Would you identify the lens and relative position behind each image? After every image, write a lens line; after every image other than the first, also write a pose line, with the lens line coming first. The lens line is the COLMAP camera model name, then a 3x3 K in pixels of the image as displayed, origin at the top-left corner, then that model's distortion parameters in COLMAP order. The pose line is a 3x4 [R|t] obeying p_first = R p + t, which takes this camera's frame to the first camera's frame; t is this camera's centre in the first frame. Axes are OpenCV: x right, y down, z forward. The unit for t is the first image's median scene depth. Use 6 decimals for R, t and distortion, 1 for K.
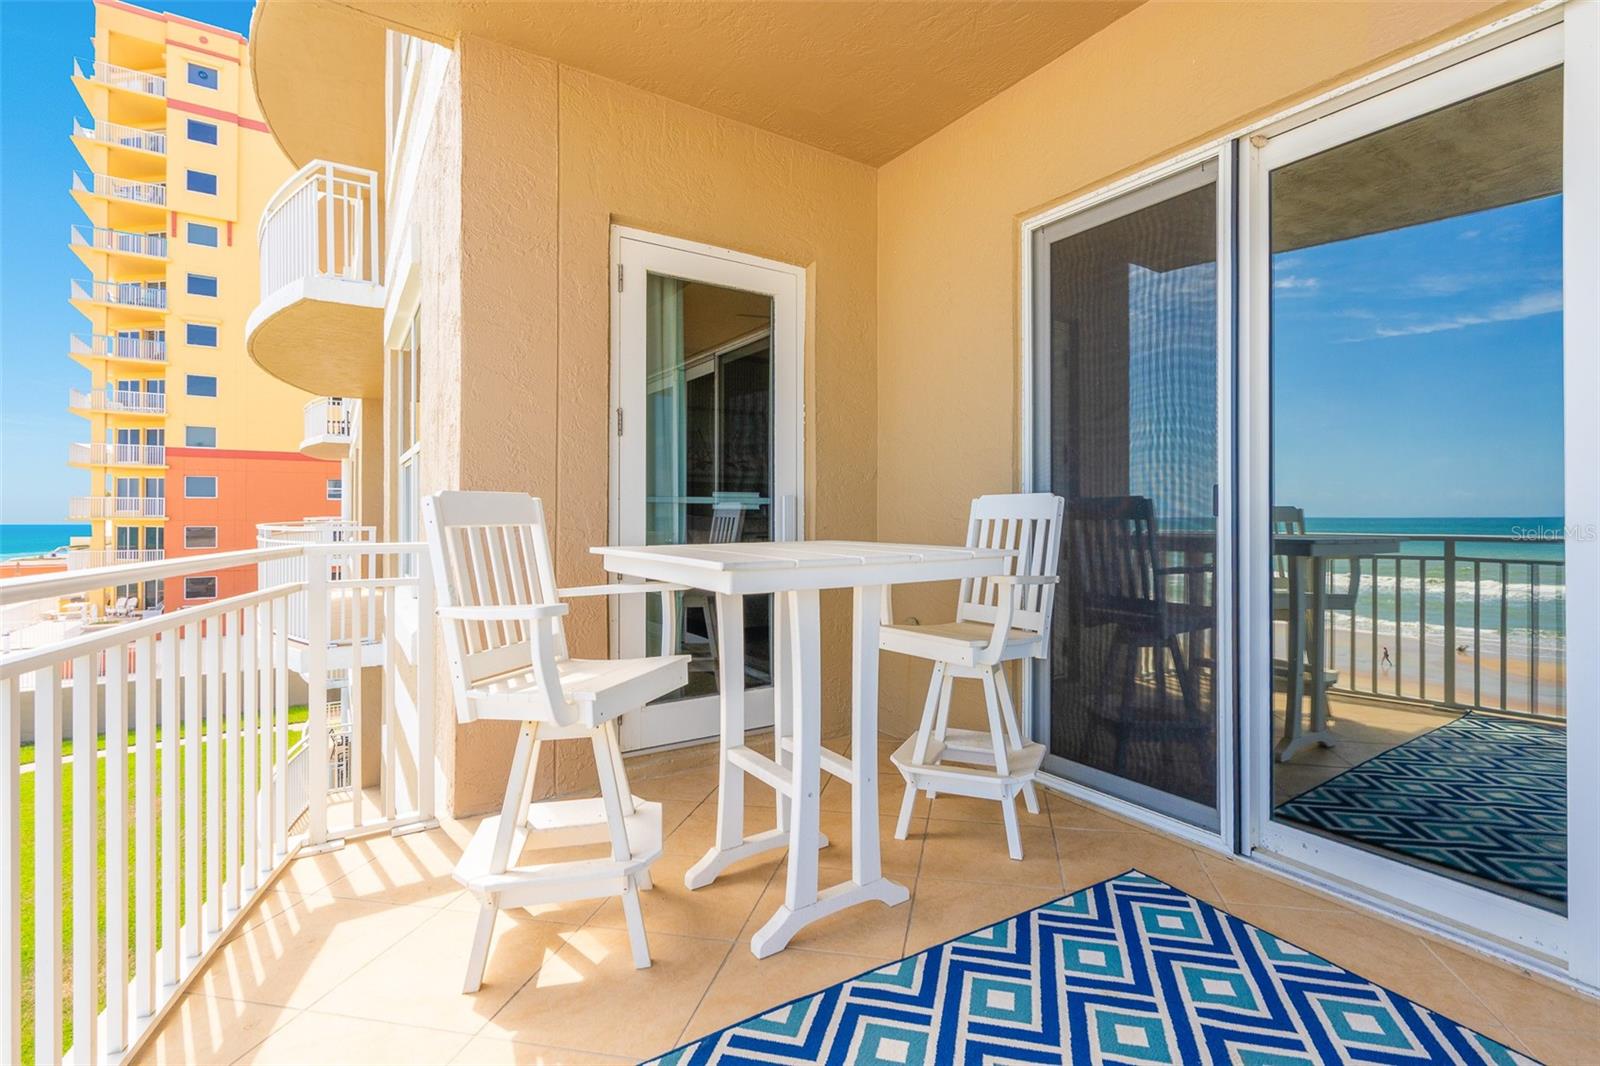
lens RADIAL K [[693.5, 0, 803.8], [0, 693.5, 512.6], [0, 0, 1]] dist [-0.001985, -0.000460]
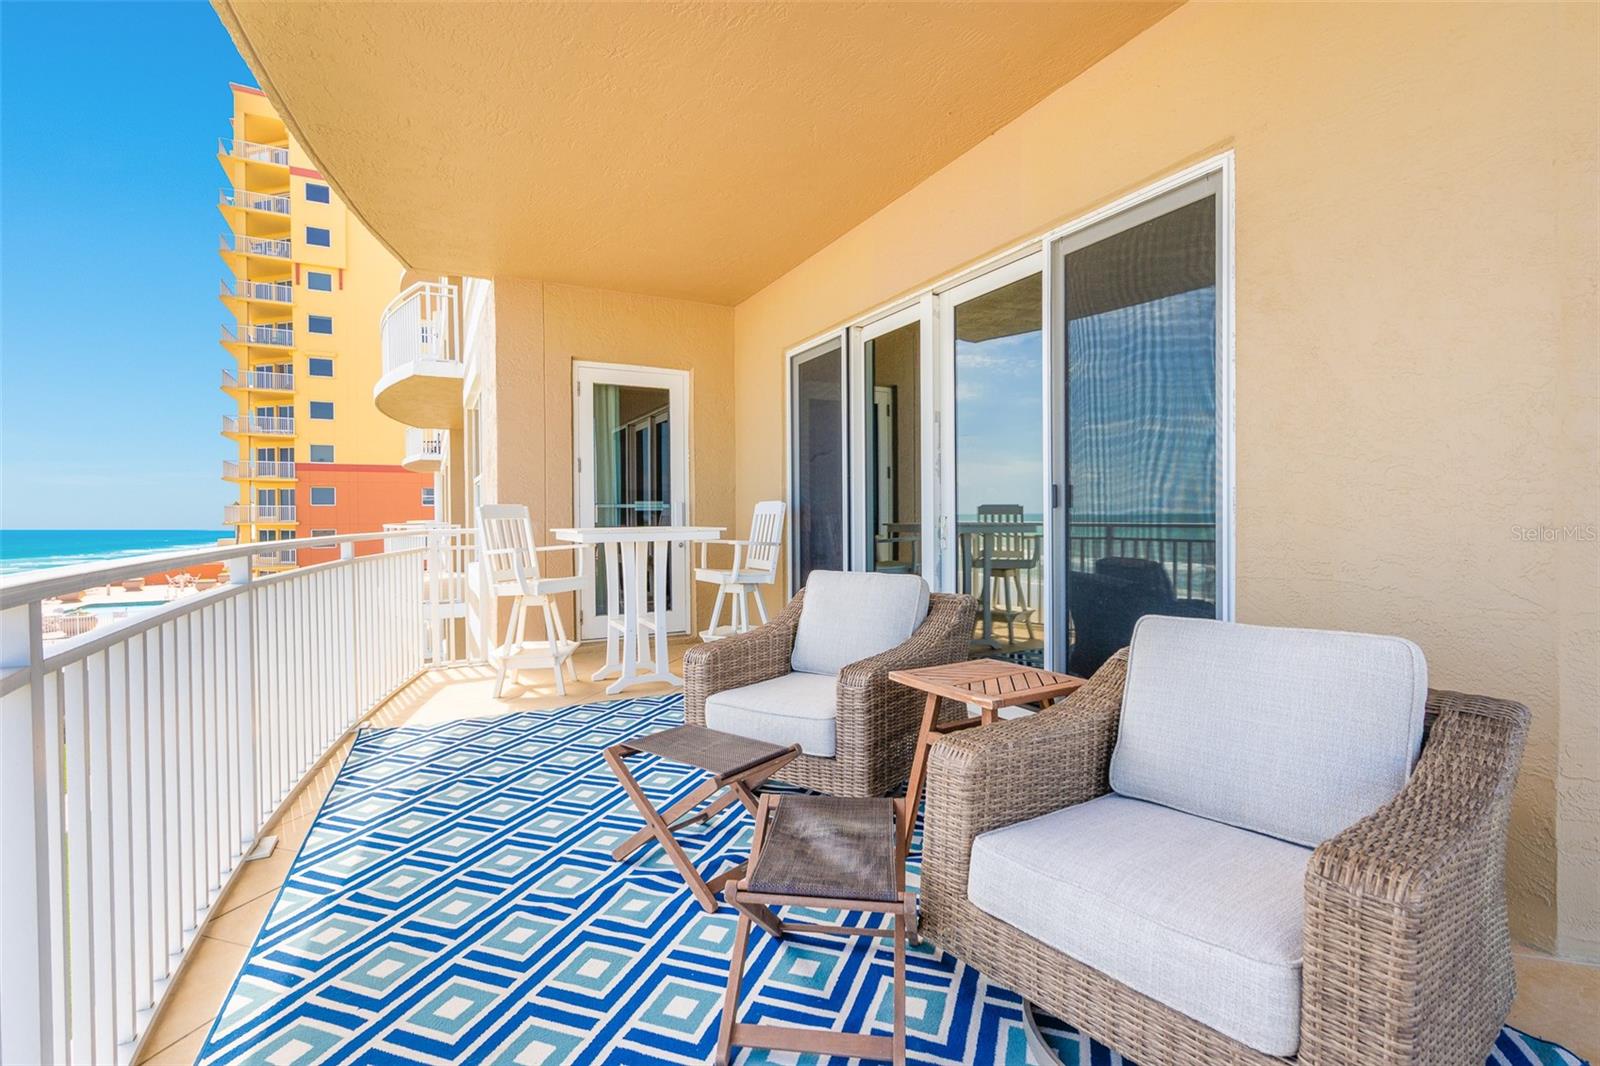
lens RADIAL K [[761.5, 0, 804.4], [0, 761.5, 523.9], [0, 0, 1]] dist [0.000943, -0.000095]
pose [[0.991324, -0.008672, -0.131157, 0.120312], [0.010553, 0.999851, 0.013654, 0.001283], [0.131020, -0.014919, 0.991268, -0.191855]]
